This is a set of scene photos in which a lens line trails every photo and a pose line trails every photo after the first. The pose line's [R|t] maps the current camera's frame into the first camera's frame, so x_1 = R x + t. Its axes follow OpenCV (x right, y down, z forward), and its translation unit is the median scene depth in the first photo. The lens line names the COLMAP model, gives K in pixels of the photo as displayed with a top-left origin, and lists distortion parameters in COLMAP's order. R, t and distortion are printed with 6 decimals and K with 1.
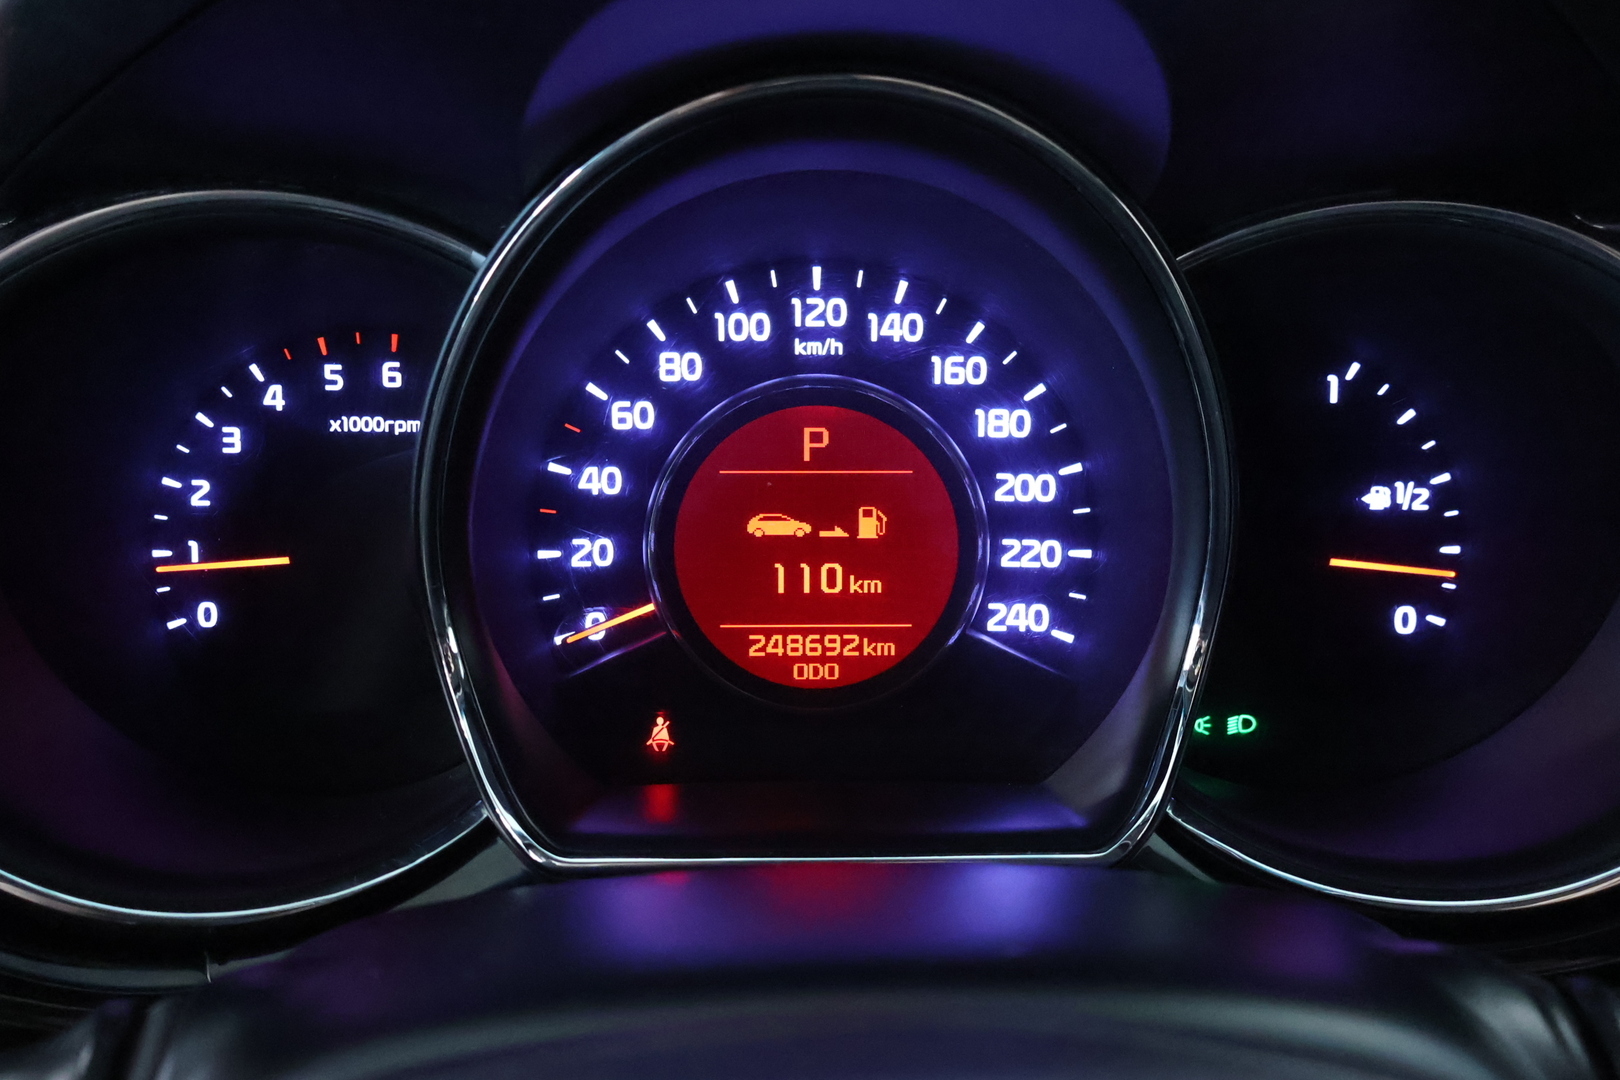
lens RADIAL K [[1379.1, 0, 810.9], [0, 1379.1, 538.1], [0, 0, 1]] dist [0.088613, 0.001644]
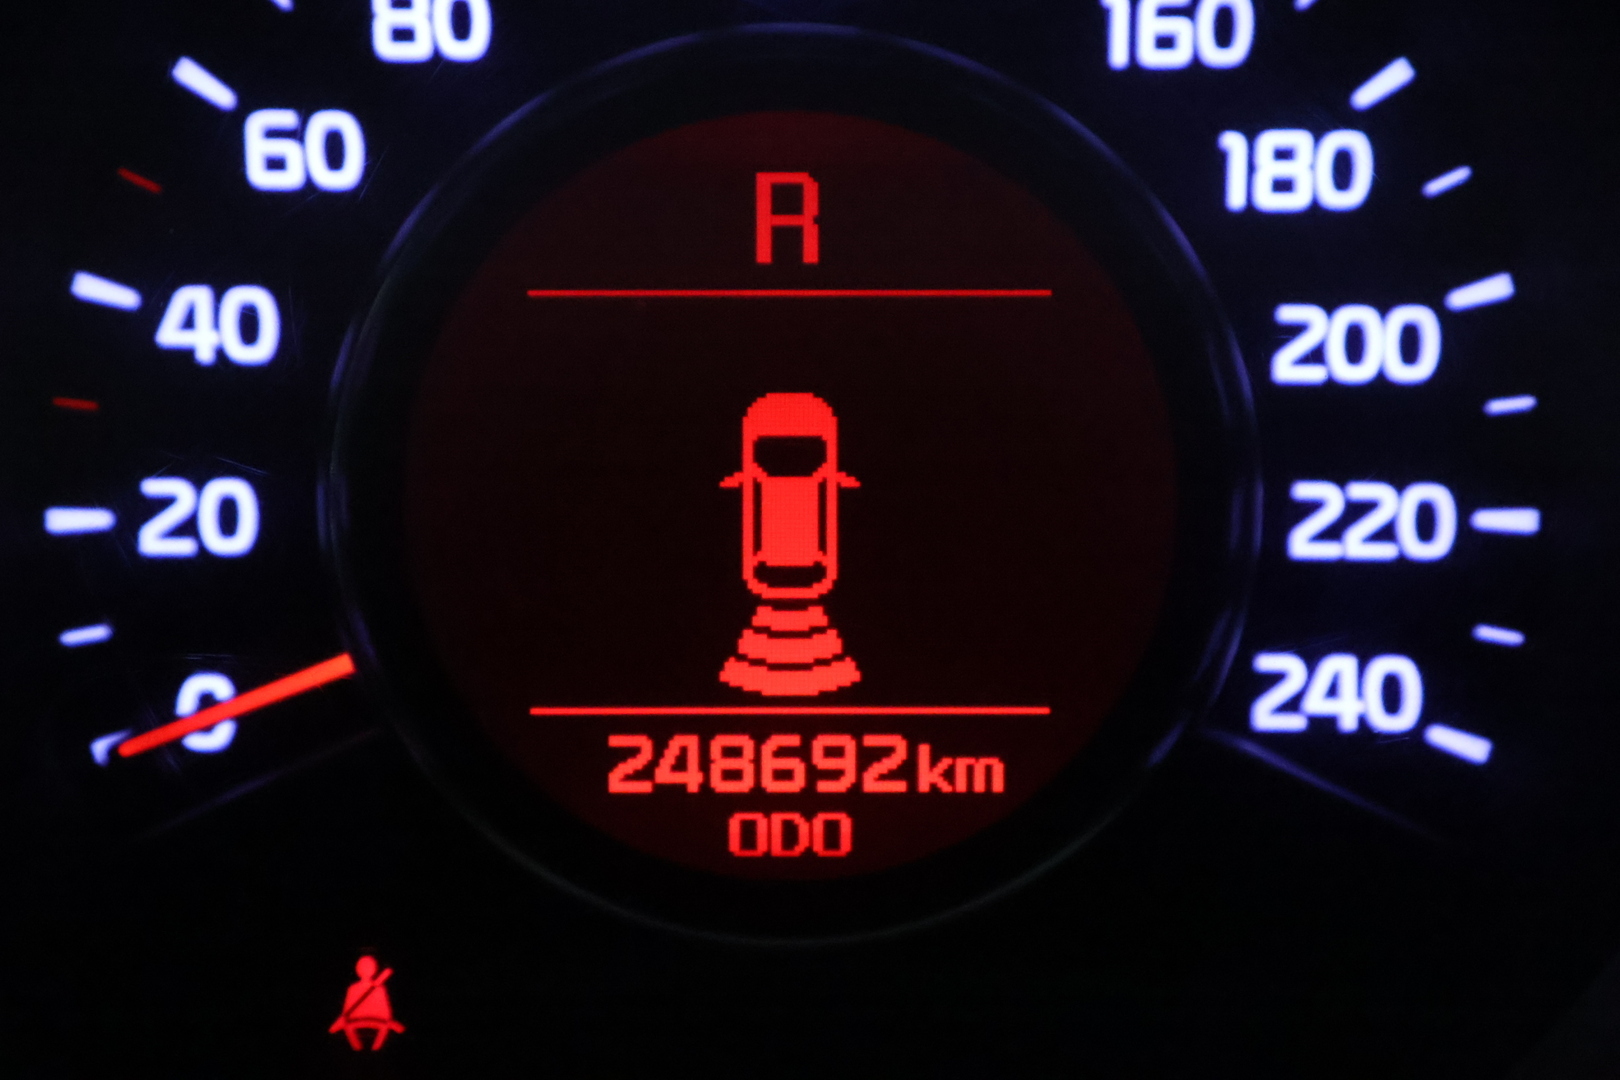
lens RADIAL K [[2636.3, 0, 809.9], [0, 2636.3, 540.3], [0, 0, 1]] dist [0.124343, 0.000000]
pose [[0.999358, -0.000539, -0.035826, 0.034111], [-0.000069, 0.999856, -0.016971, 0.029279], [0.035830, 0.016962, 0.999214, 0.286046]]
